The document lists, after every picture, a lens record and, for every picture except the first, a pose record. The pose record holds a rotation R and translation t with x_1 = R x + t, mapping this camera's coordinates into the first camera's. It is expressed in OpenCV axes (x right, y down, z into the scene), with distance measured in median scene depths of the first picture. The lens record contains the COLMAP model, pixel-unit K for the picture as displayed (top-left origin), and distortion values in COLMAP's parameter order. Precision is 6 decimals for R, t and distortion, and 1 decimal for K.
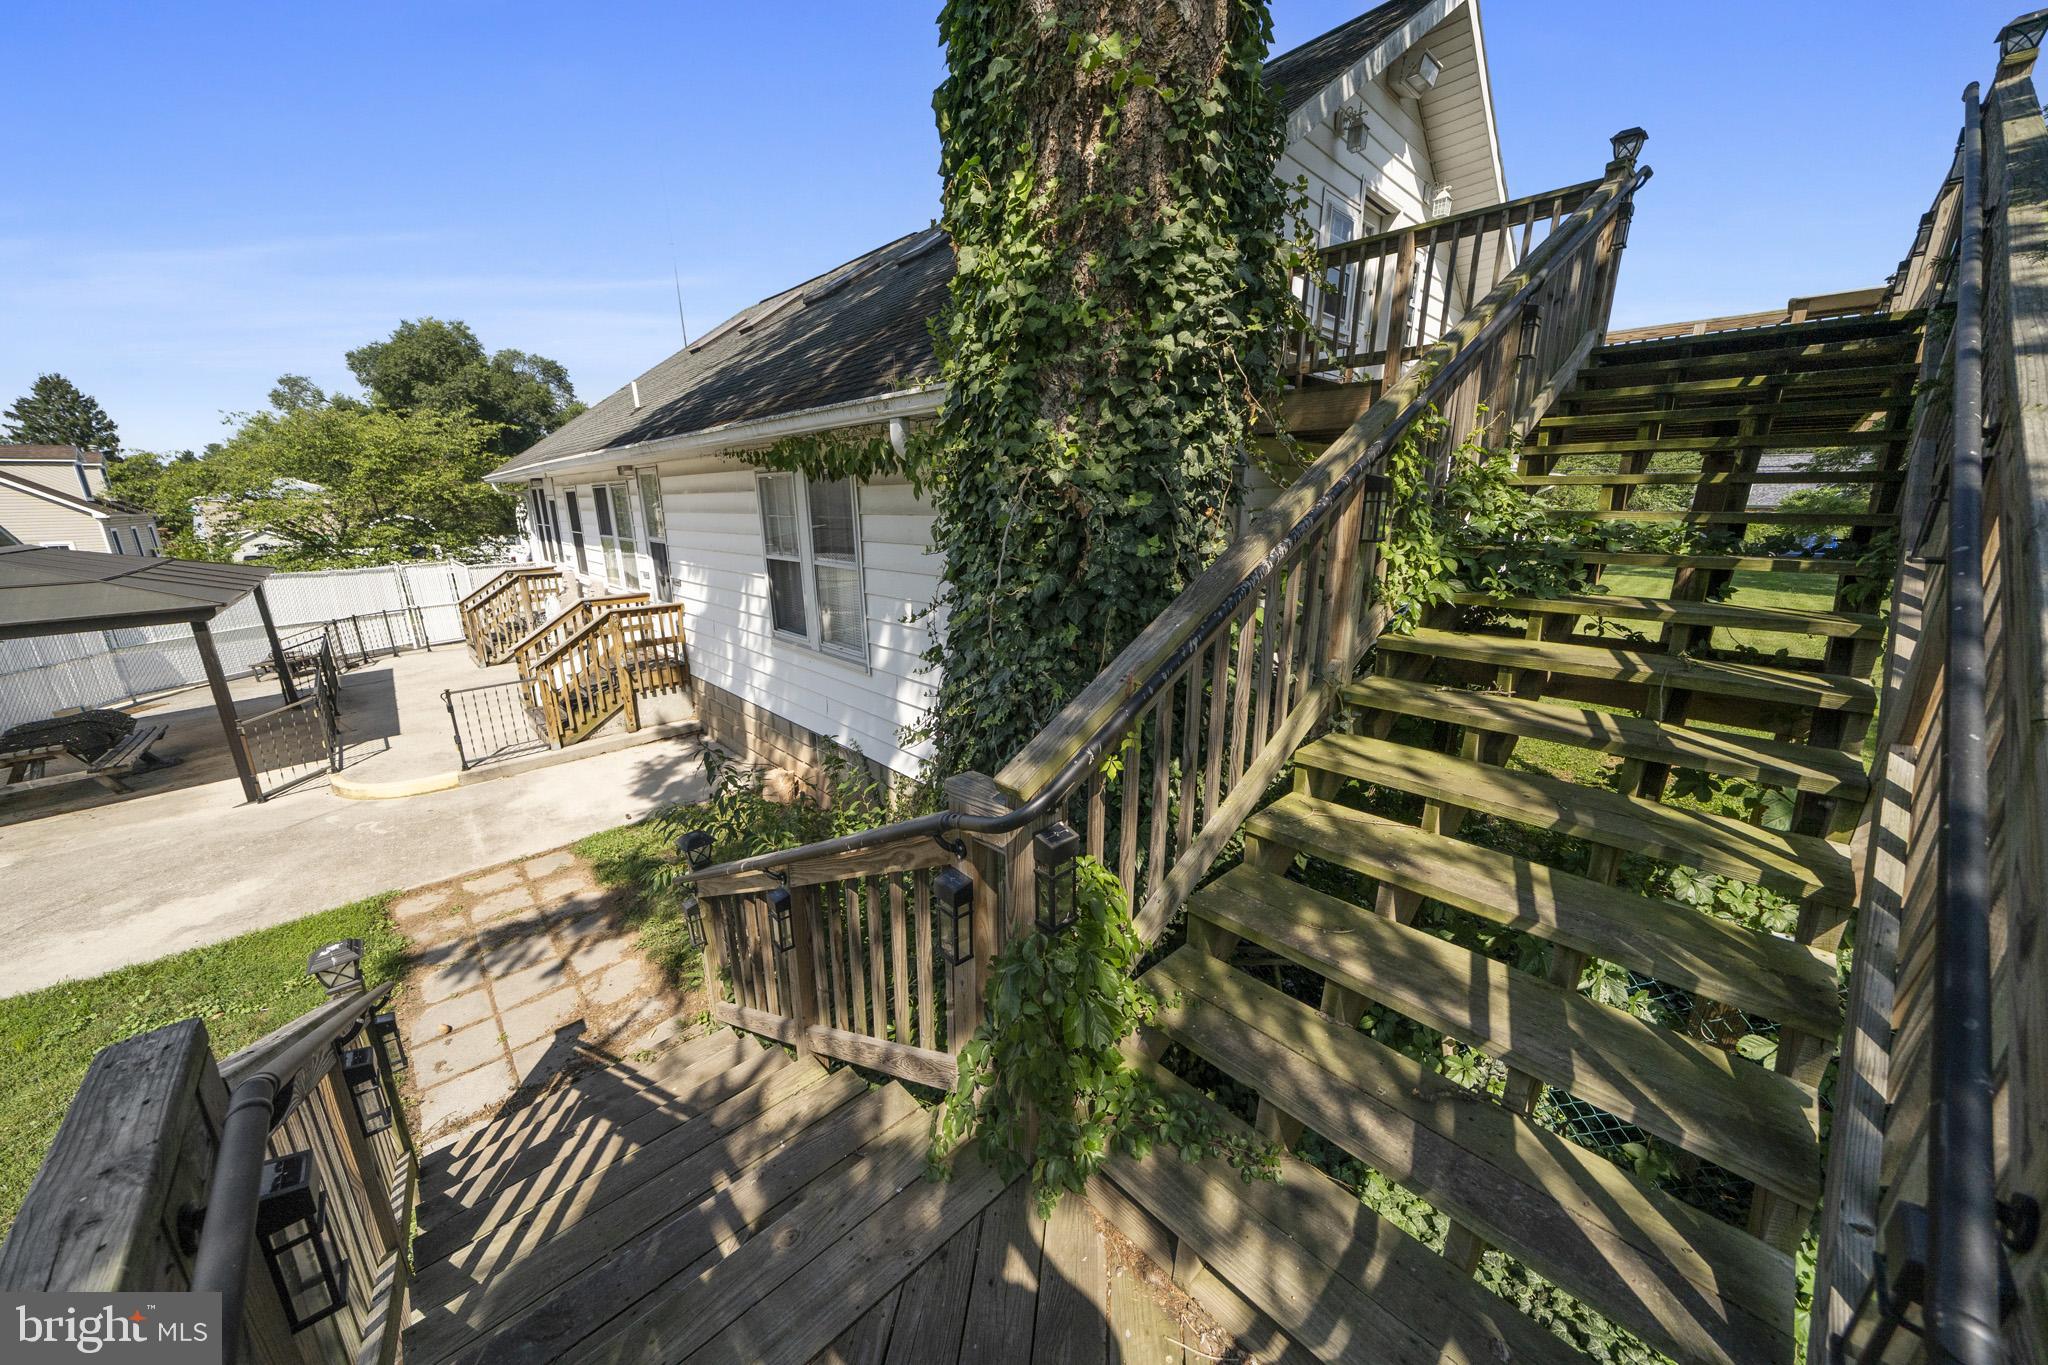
lens RADIAL K [[710.5, 0, 1024.0], [0, 710.5, 682.5], [0, 0, 1]] dist [-0.001548, -0.000092]
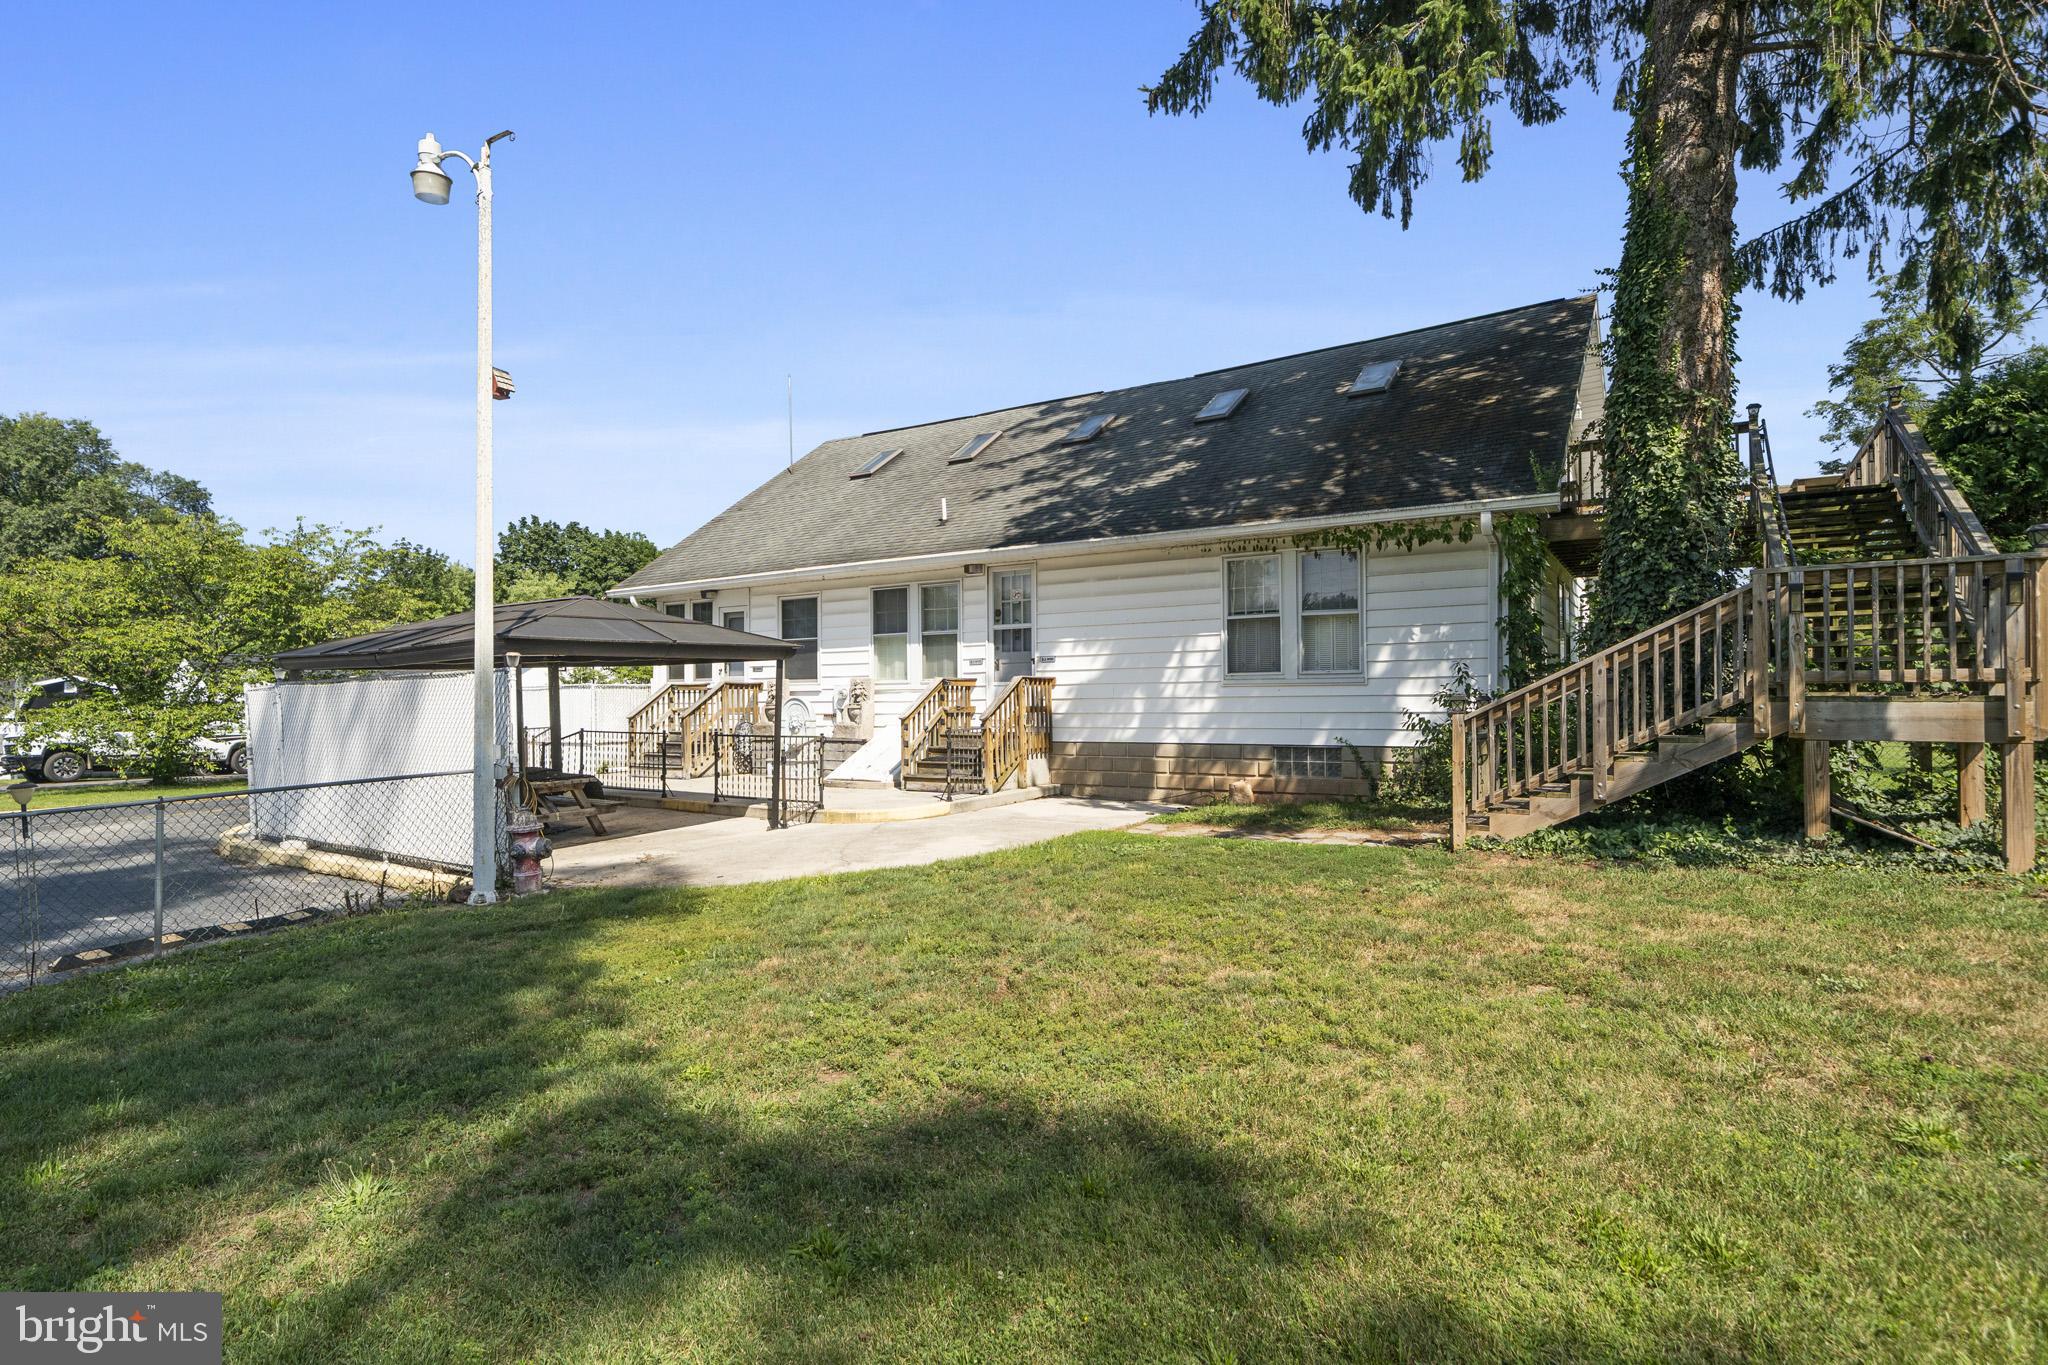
lens RADIAL K [[1062.7, 0, 1024.0], [0, 1062.7, 682.5], [0, 0, 1]] dist [-0.001017, -0.002279]
pose [[0.971859, 0.004471, 0.235519, -1.406336], [0.059323, 0.962950, -0.263074, 0.518789], [-0.227970, 0.269643, 0.935587, -0.881415]]
